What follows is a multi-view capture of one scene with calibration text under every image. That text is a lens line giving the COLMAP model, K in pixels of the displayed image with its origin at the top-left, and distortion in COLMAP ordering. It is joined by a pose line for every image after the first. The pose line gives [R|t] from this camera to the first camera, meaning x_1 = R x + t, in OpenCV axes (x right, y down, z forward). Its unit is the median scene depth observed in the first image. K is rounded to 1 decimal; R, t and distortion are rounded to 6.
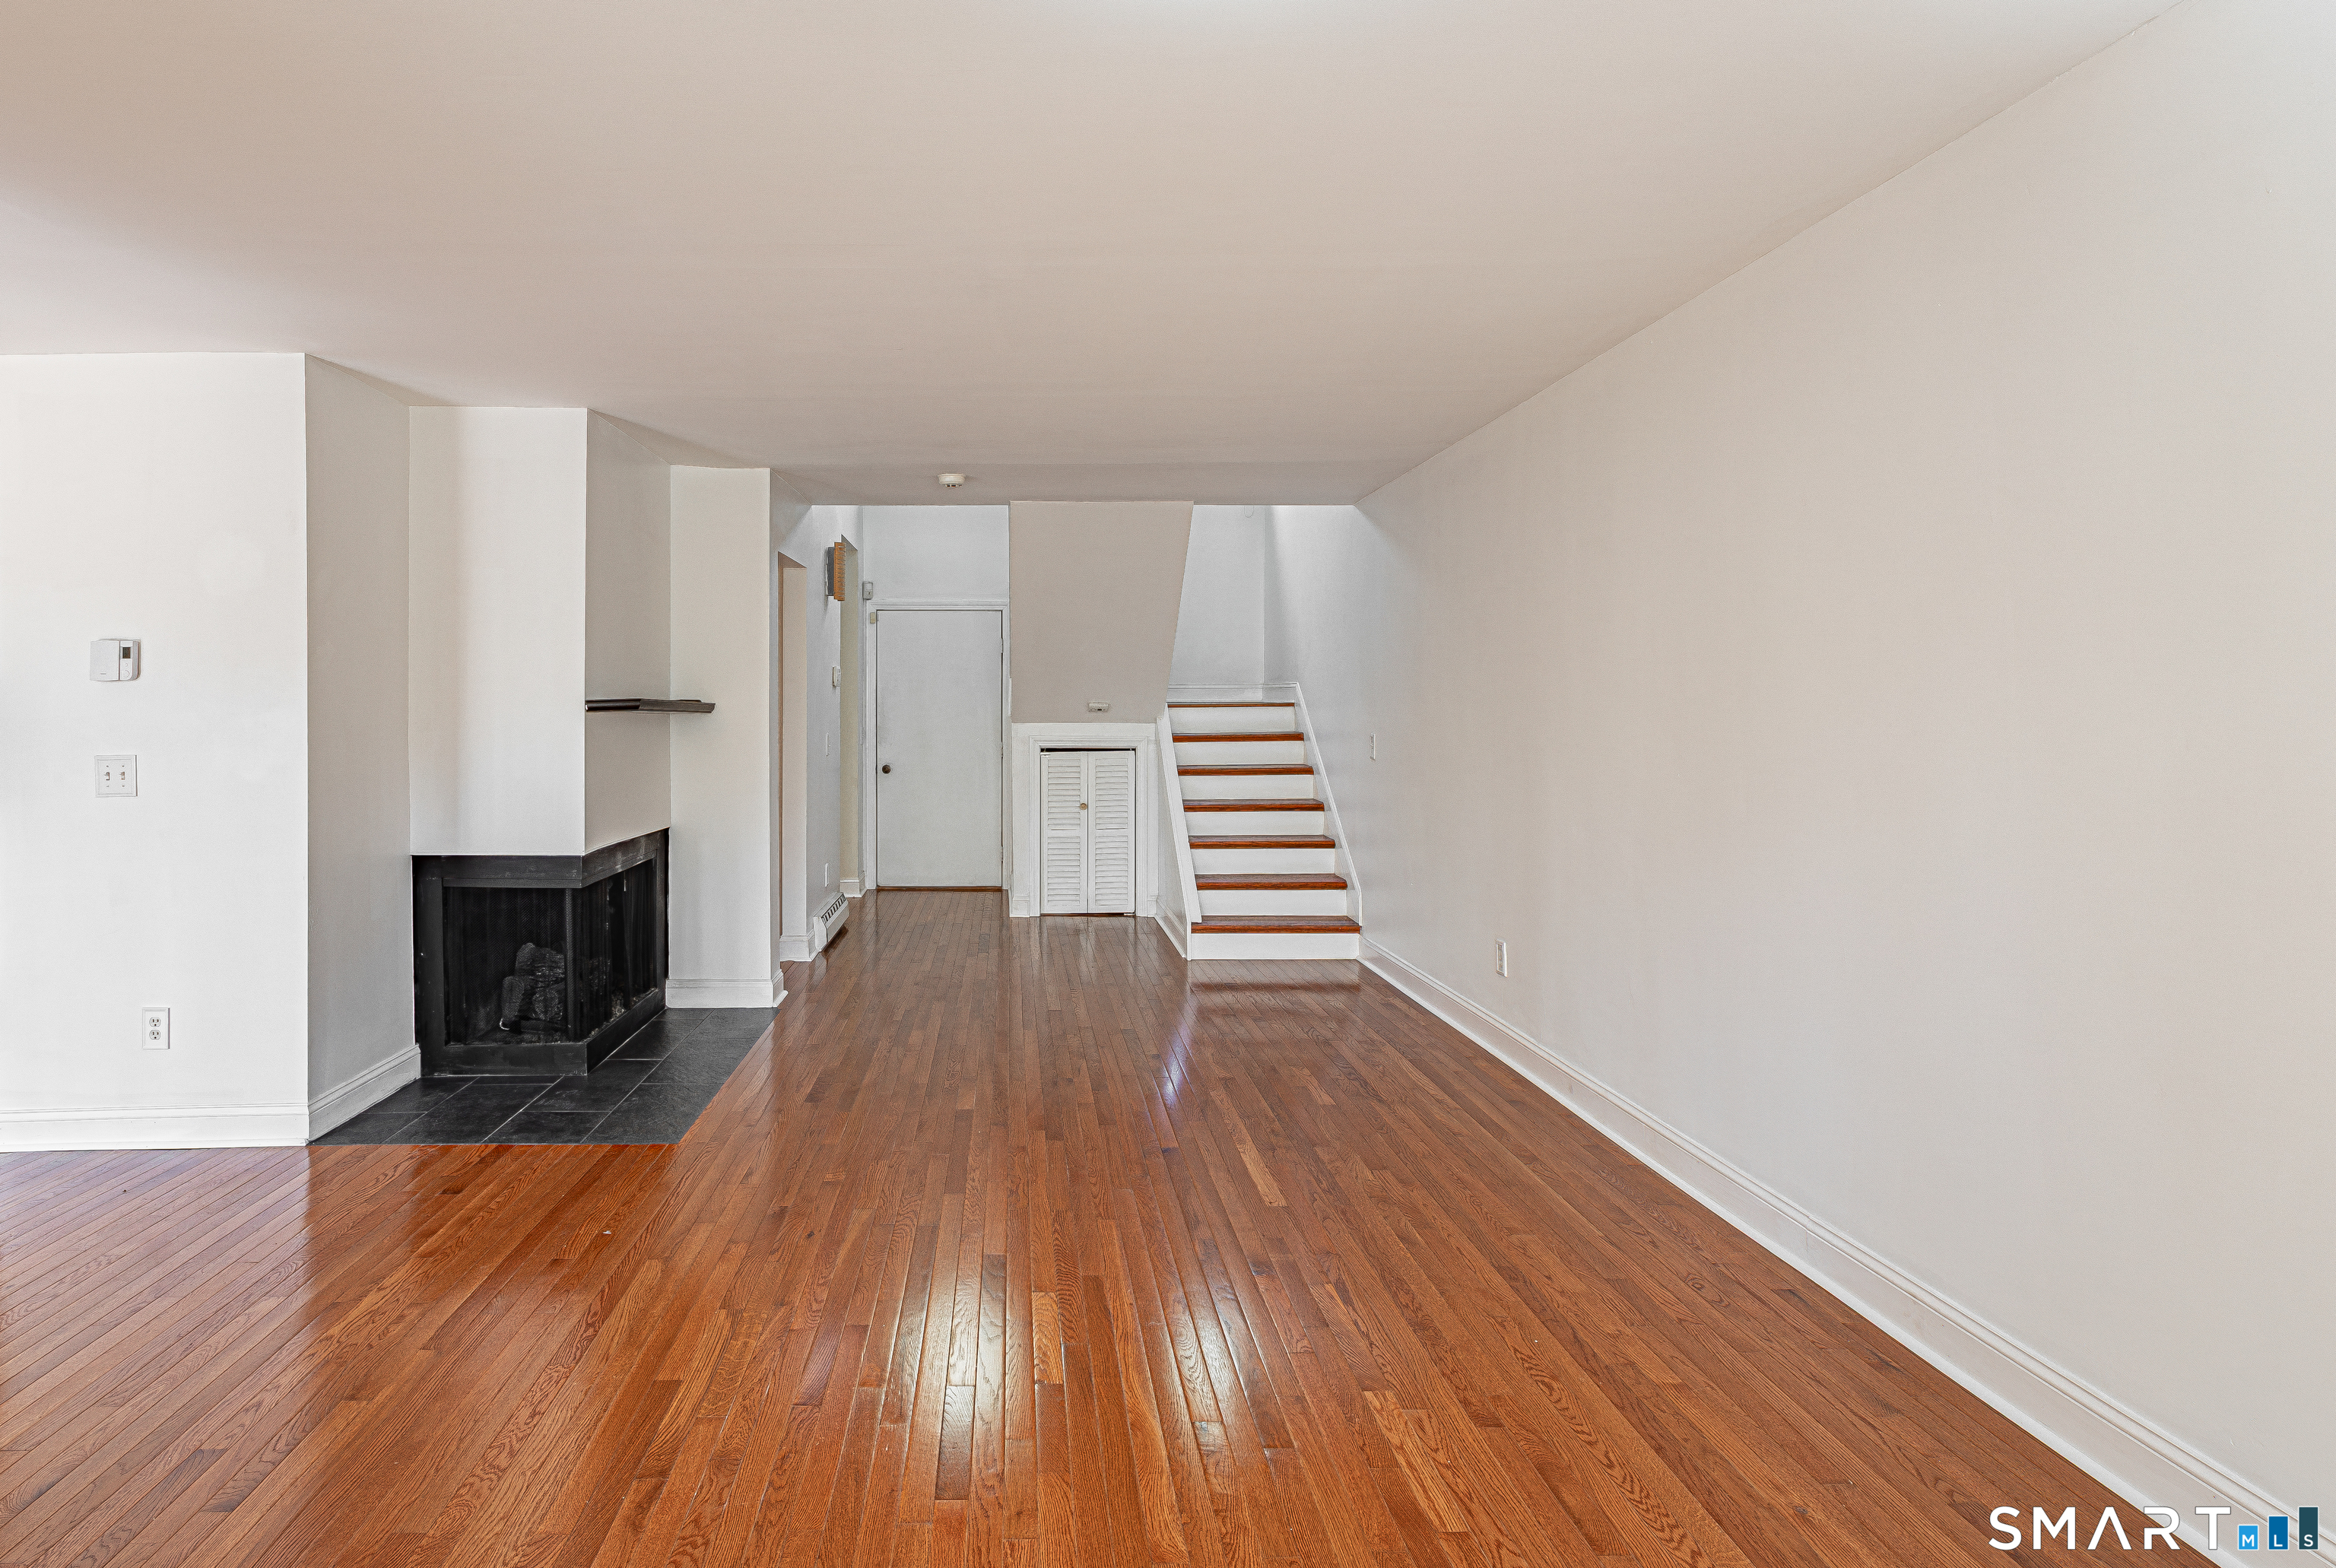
lens RADIAL K [[1247.2, 0, 1033.3], [0, 1247.2, 715.7], [0, 0, 1]] dist [-0.003851, 0.002886]
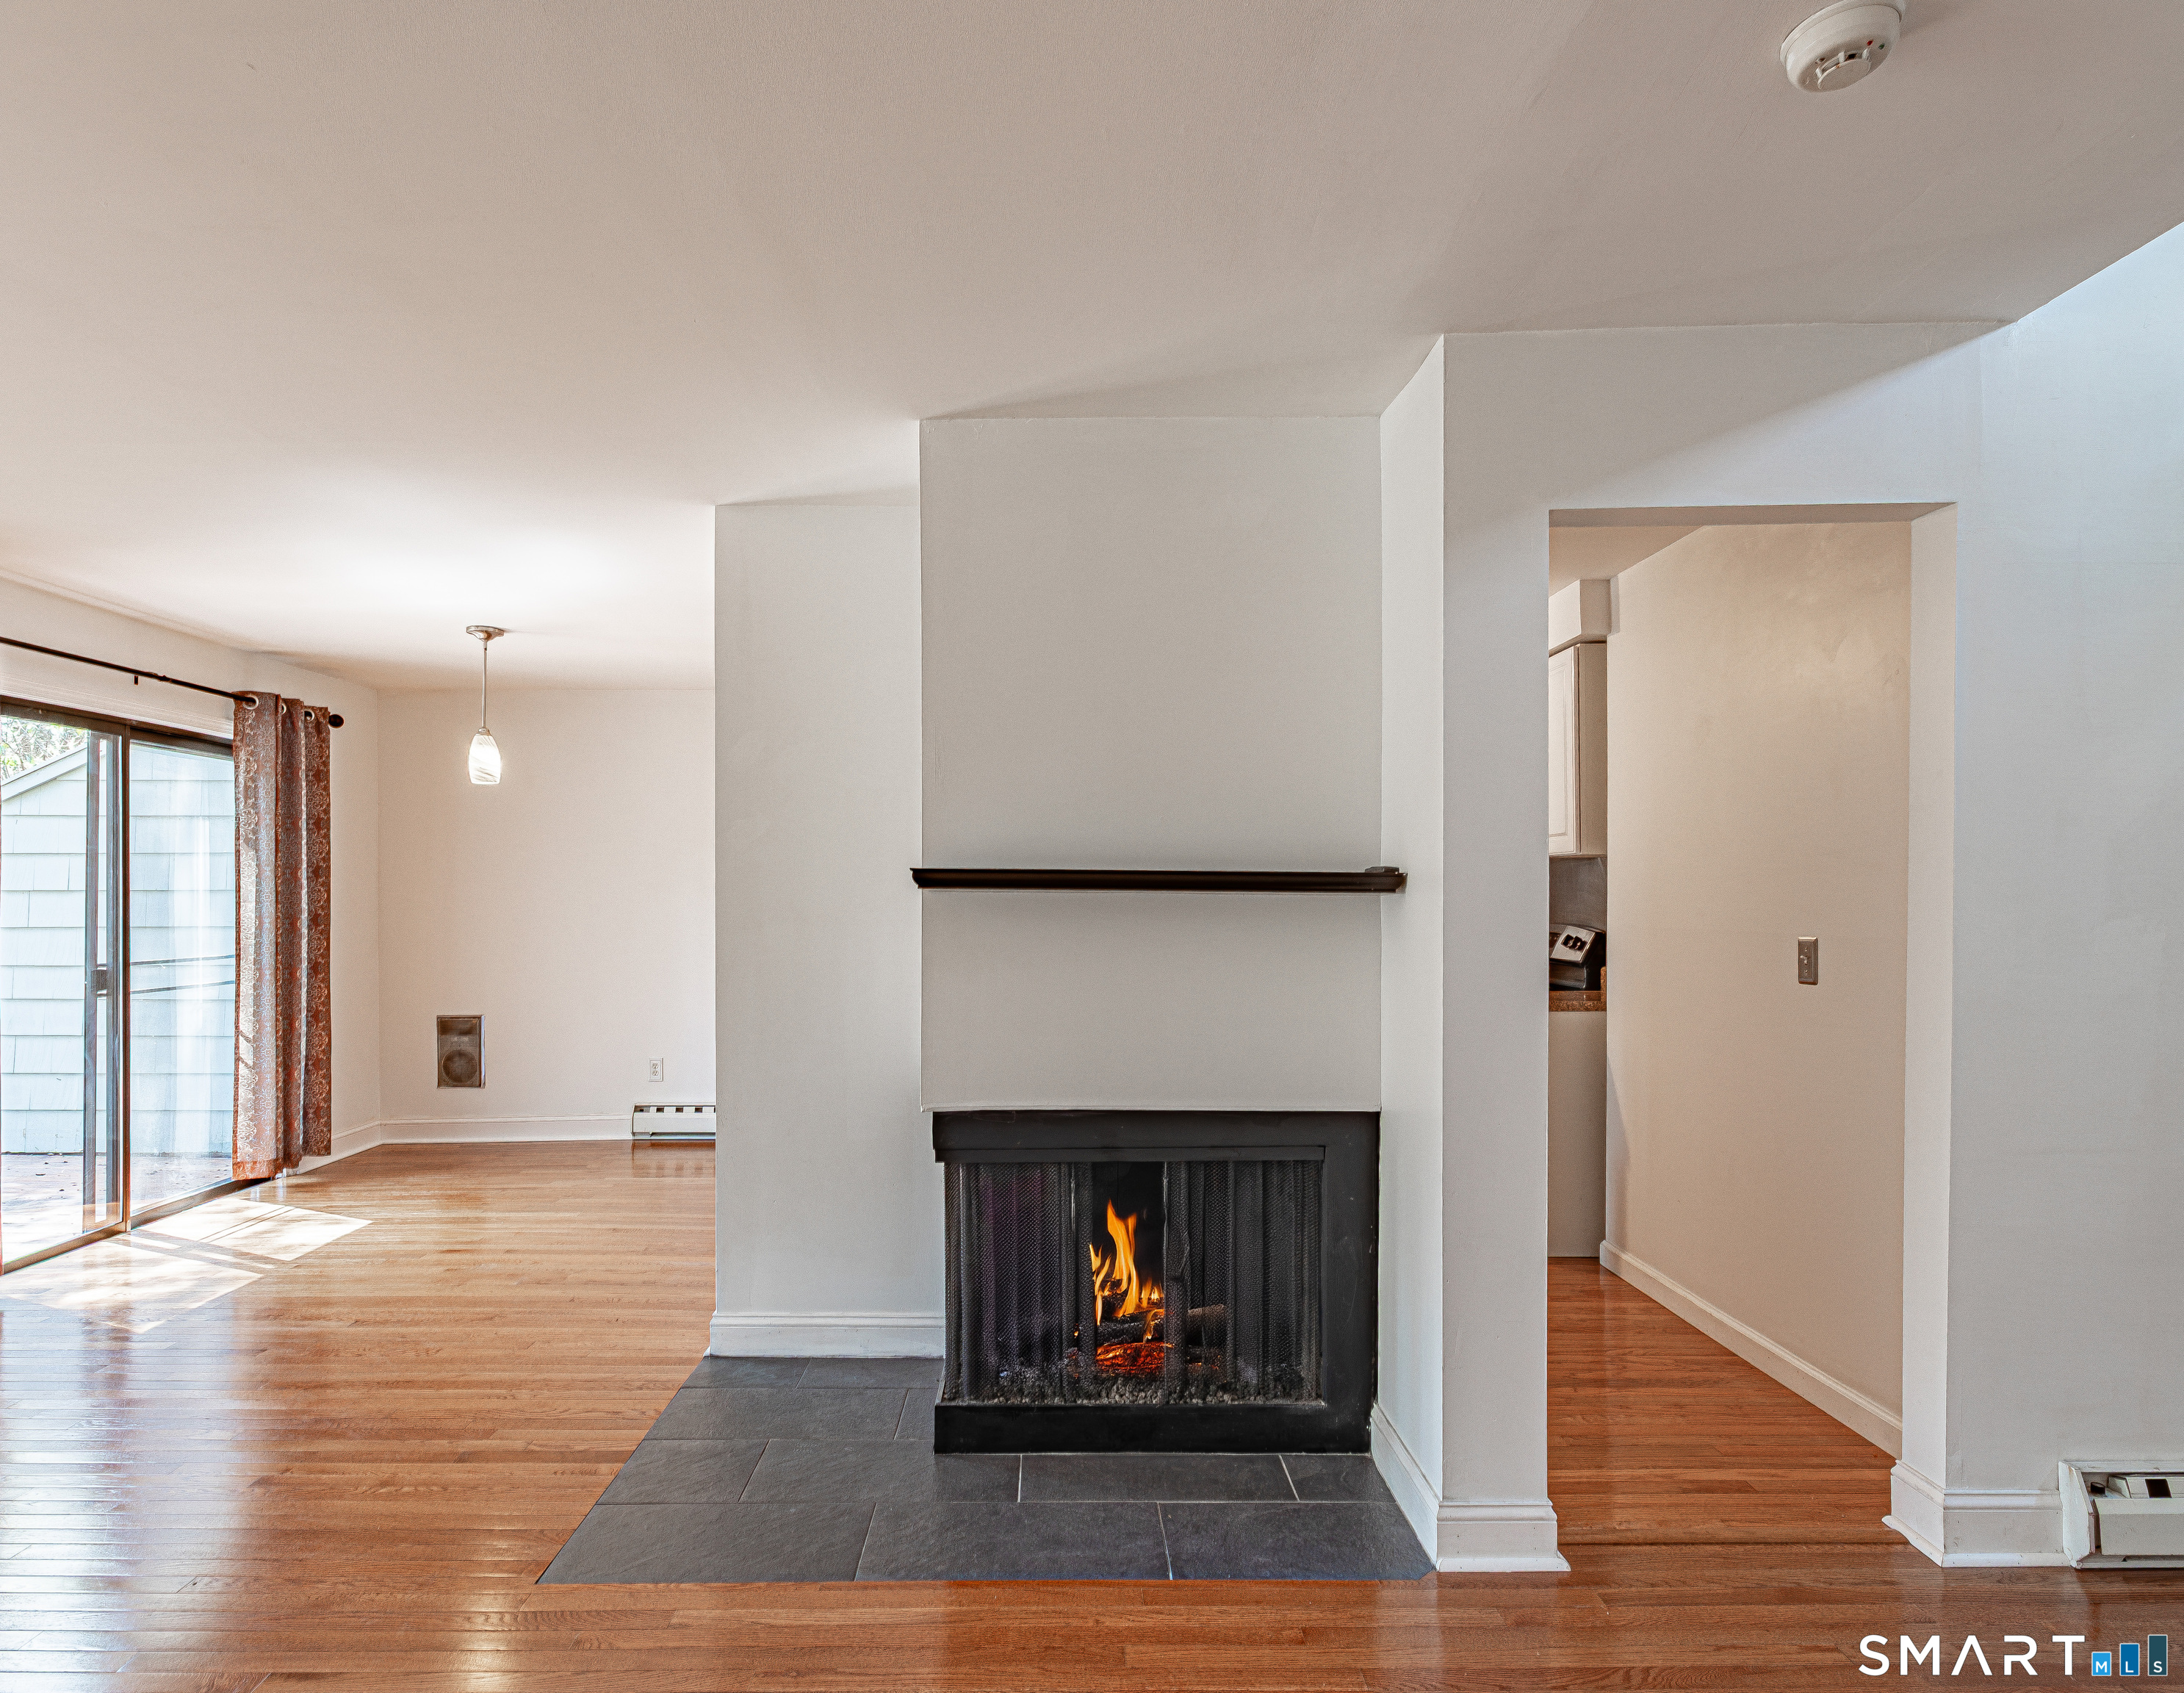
lens RADIAL K [[1201.5, 0, 1048.9], [0, 1201.5, 891.4], [0, 0, 1]] dist [0.002591, 0.003080]
pose [[-0.016172, -0.004524, -0.999859, 0.204500], [-0.001623, 0.999989, -0.004499, 0.000615], [0.999868, 0.001550, -0.016179, 0.829969]]
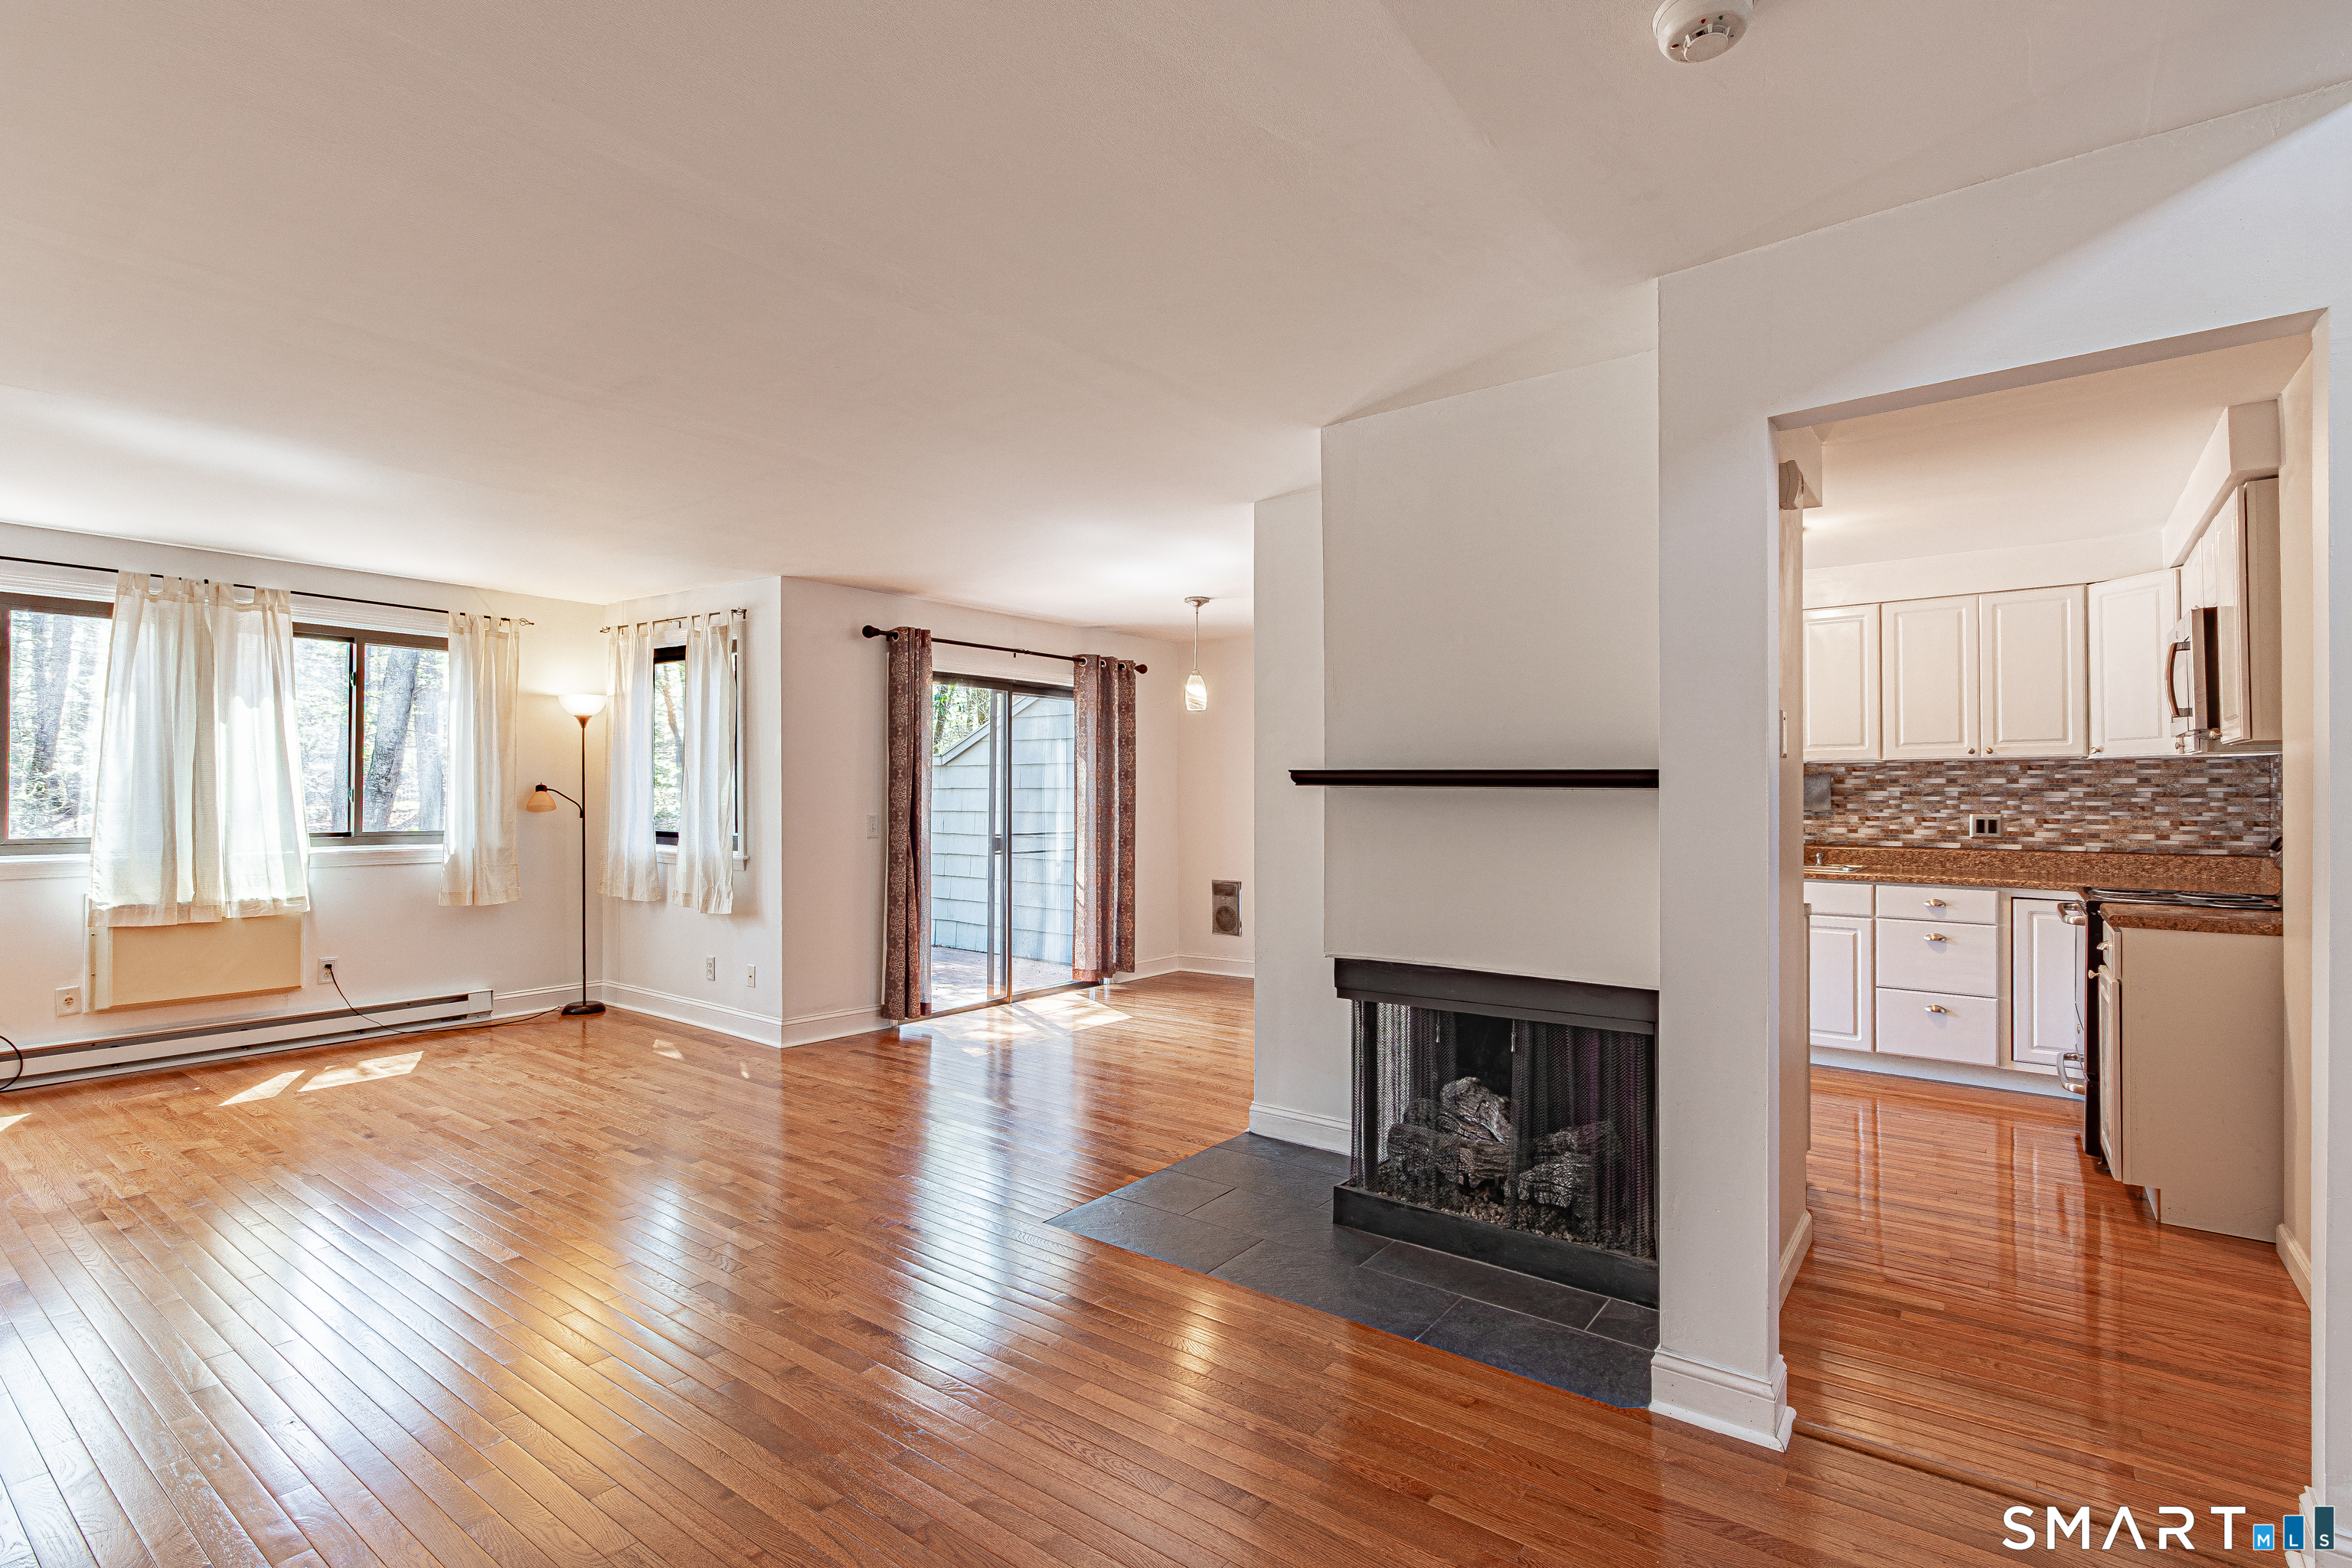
lens RADIAL K [[1113.7, 0, 1165.0], [0, 1113.7, 782.5], [0, 0, 1]] dist [-0.001855, 0.002303]
pose [[-0.623196, -0.007616, -0.782029, 0.229243], [-0.002346, 0.999966, -0.007869, 0.000231], [0.782062, -0.003070, -0.623193, 1.068546]]
